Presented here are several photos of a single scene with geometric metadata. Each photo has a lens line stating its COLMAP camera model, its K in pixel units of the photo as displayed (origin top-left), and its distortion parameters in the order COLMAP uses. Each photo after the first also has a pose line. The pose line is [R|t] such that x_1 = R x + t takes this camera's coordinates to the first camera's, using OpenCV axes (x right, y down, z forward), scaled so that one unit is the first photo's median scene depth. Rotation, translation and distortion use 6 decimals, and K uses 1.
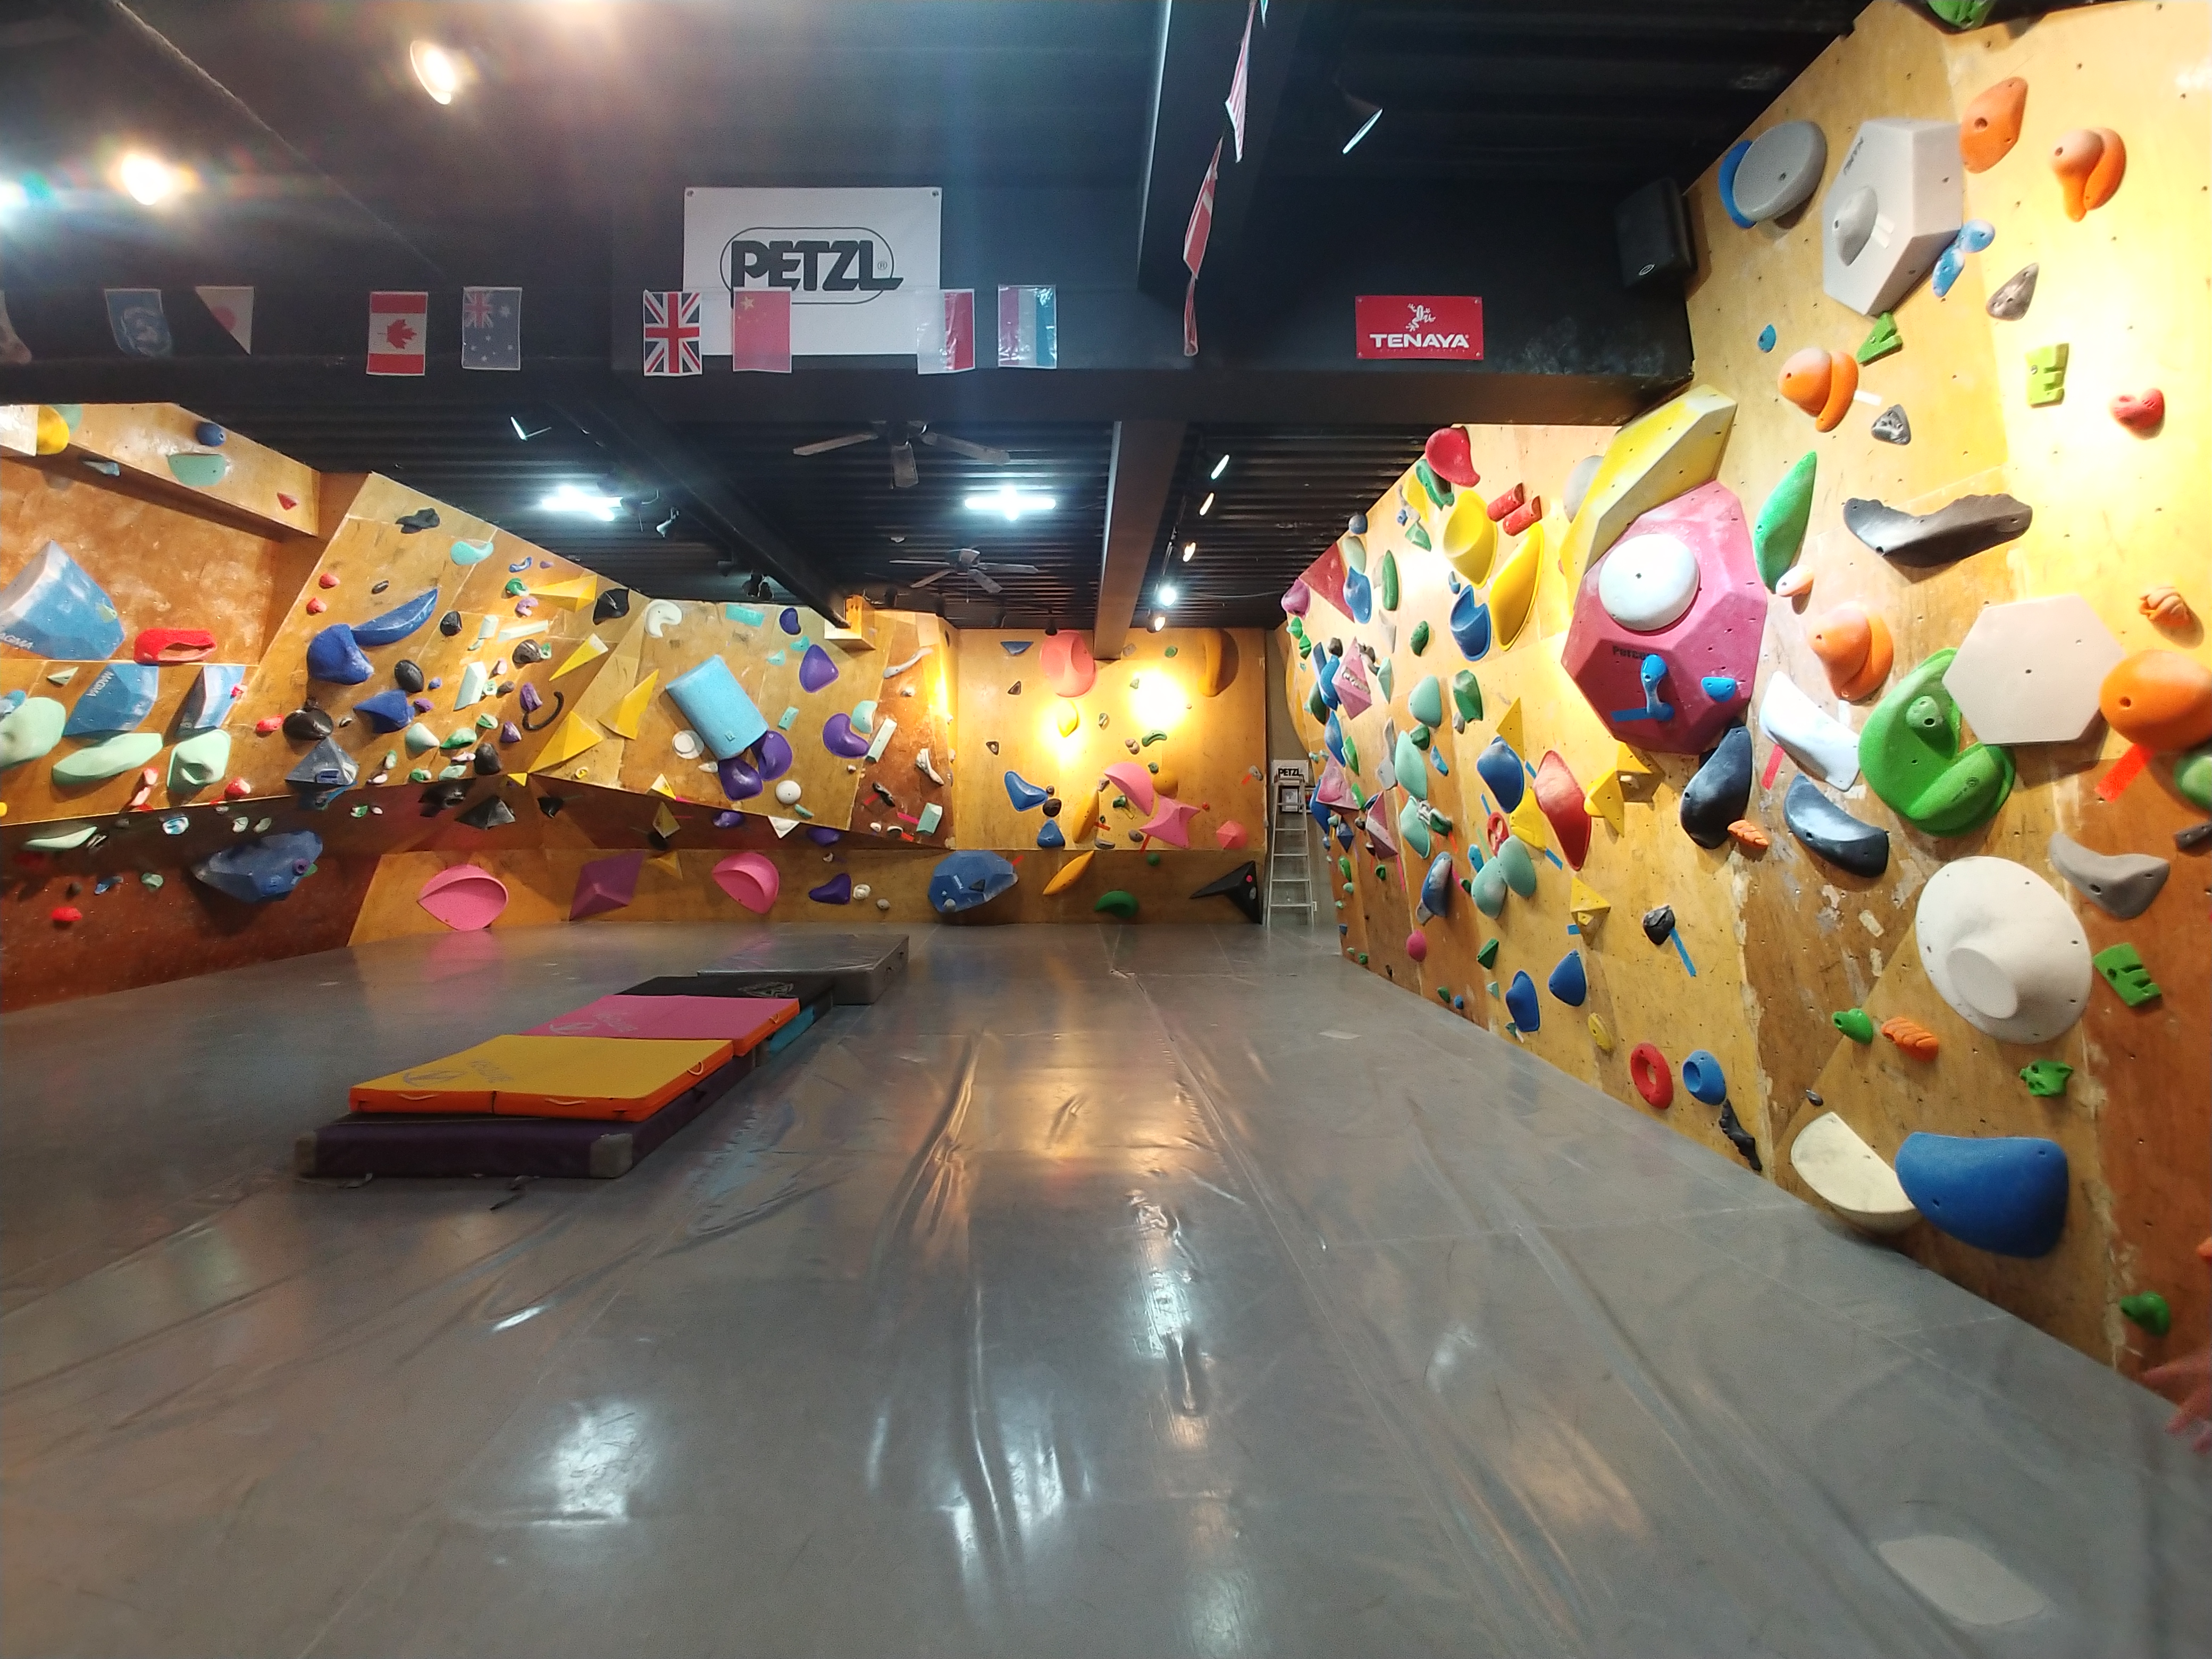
lens RADIAL K [[968.1, 0, 1099.3], [0, 968.1, 812.6], [0, 0, 1]] dist [-0.021766, 0.001560]
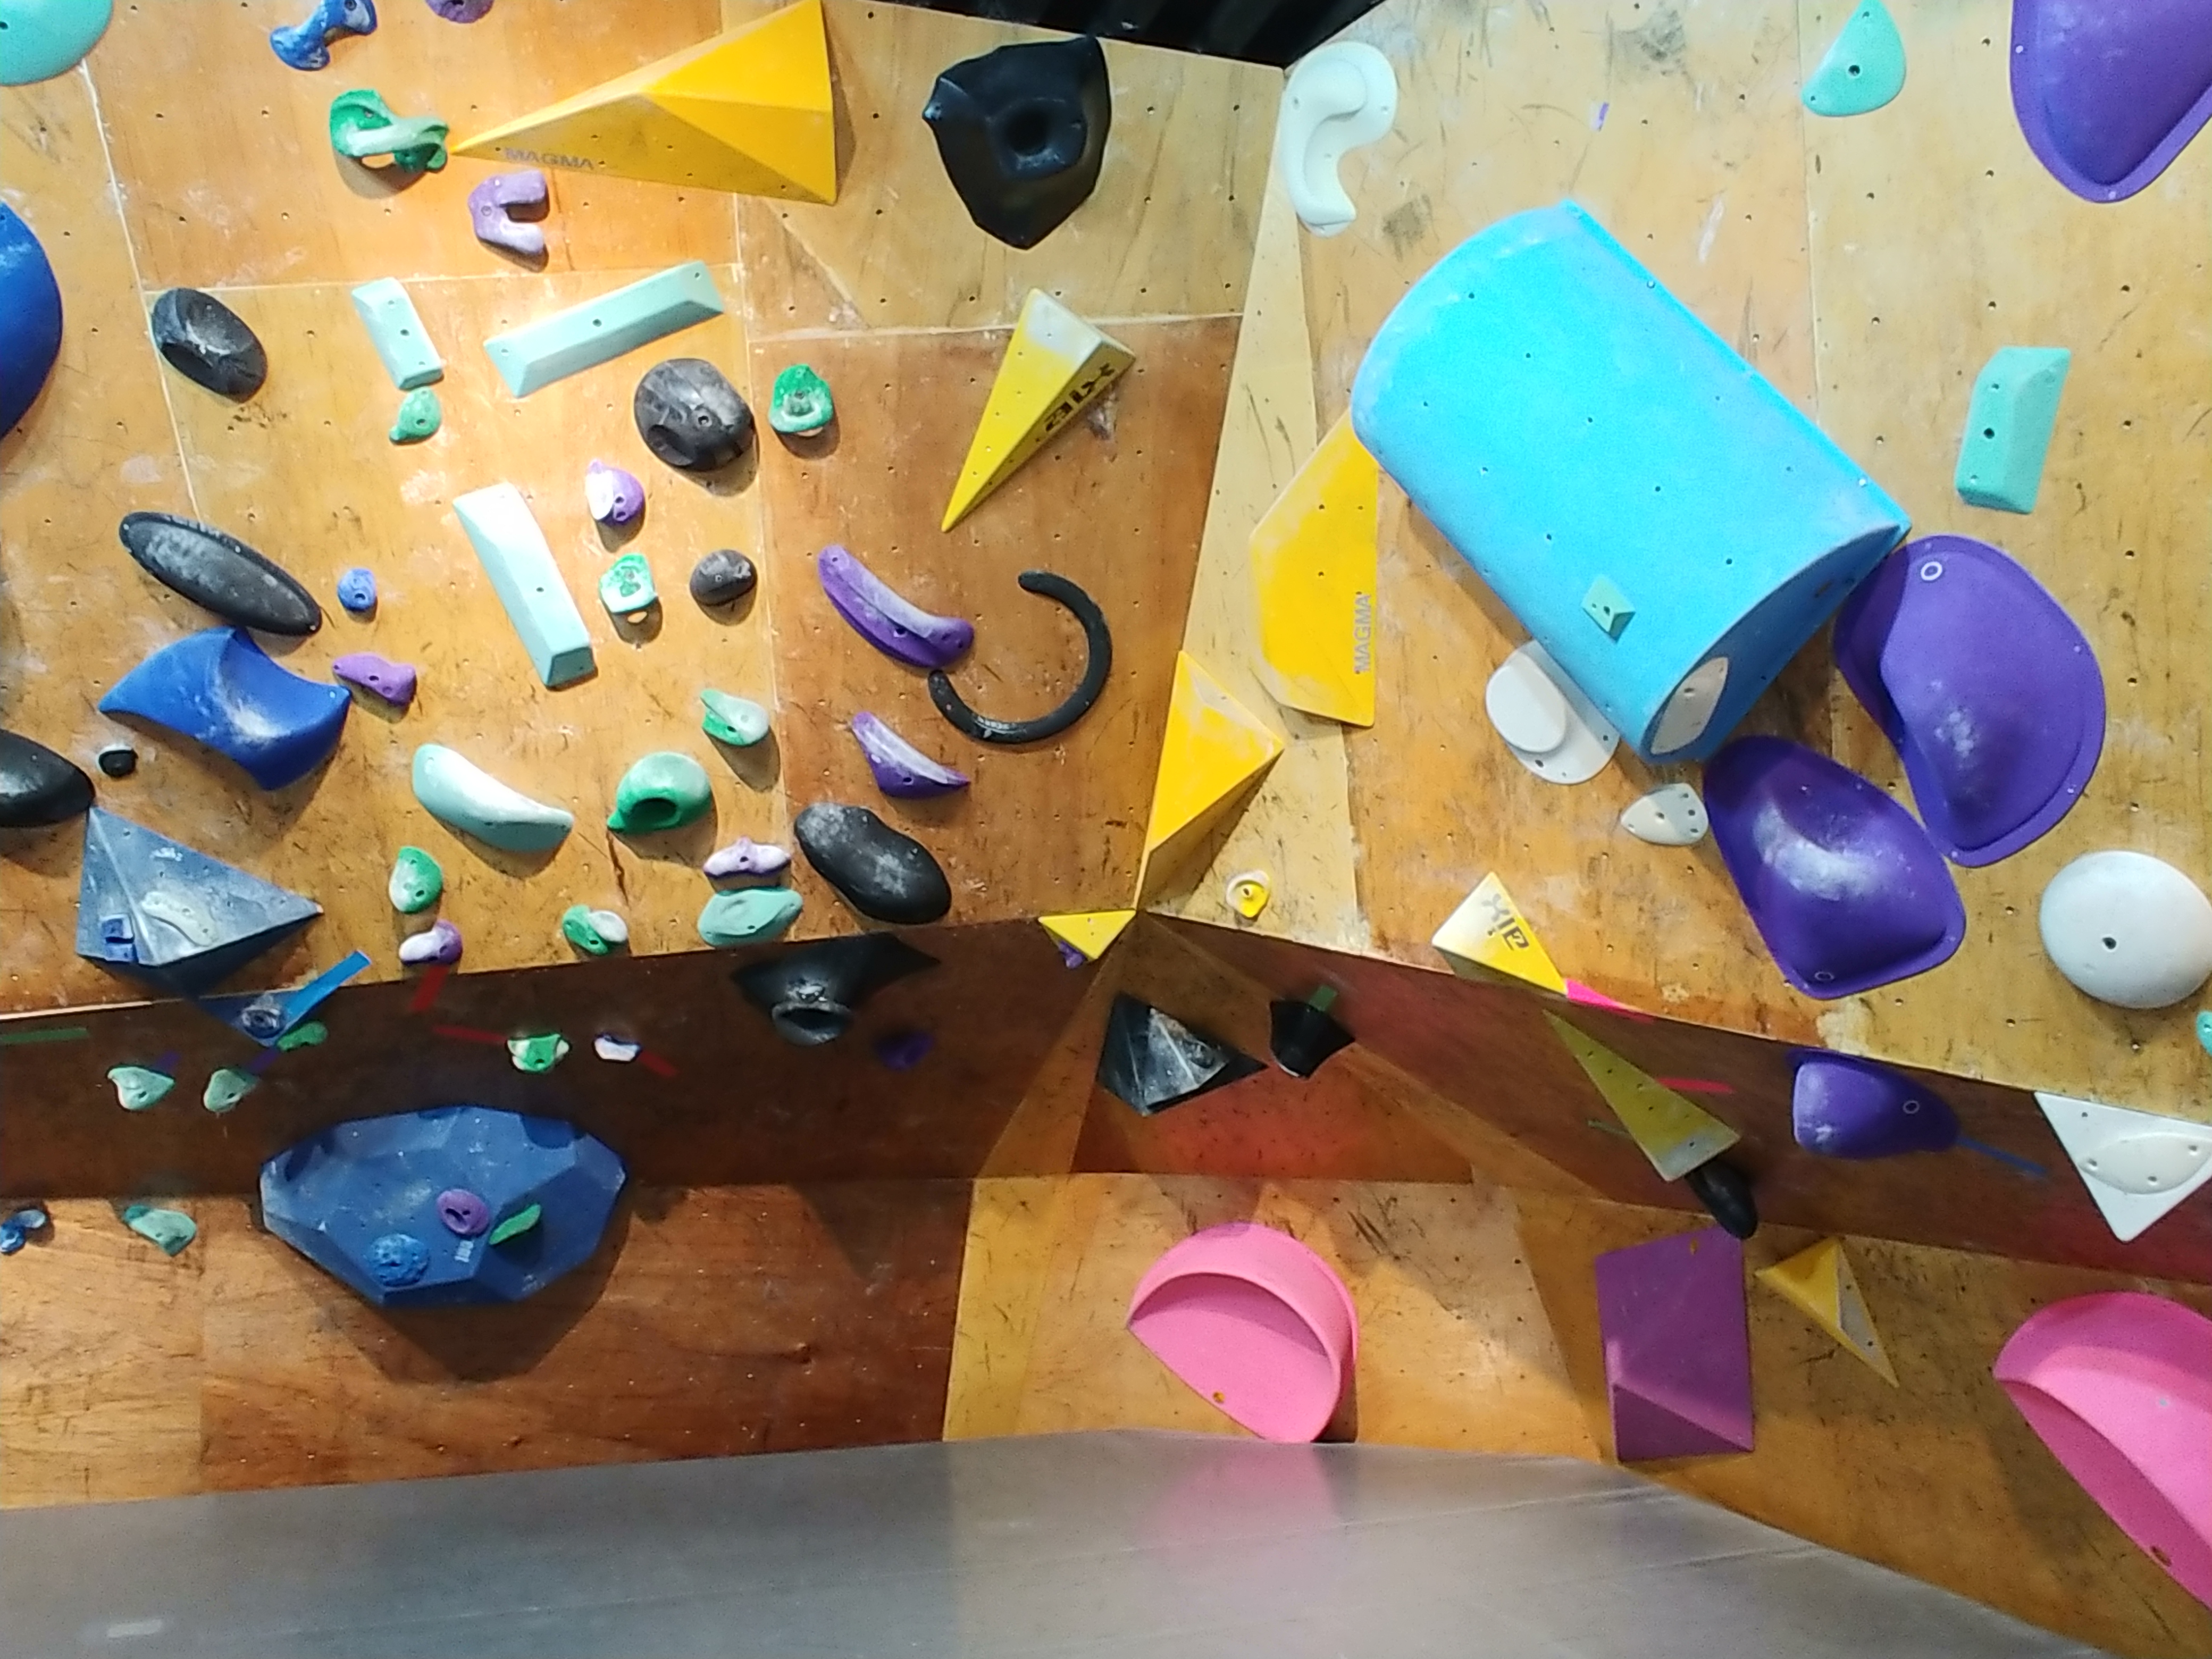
lens RADIAL K [[1806.3, 0, 1106.0], [0, 1806.3, 829.5], [0, 0, 1]] dist [-0.005840, -0.001020]
pose [[0.288317, -0.113784, -0.950751, -0.223326], [-0.002219, 0.992832, -0.119494, -0.005852], [0.957533, 0.036562, 0.285998, 1.690412]]
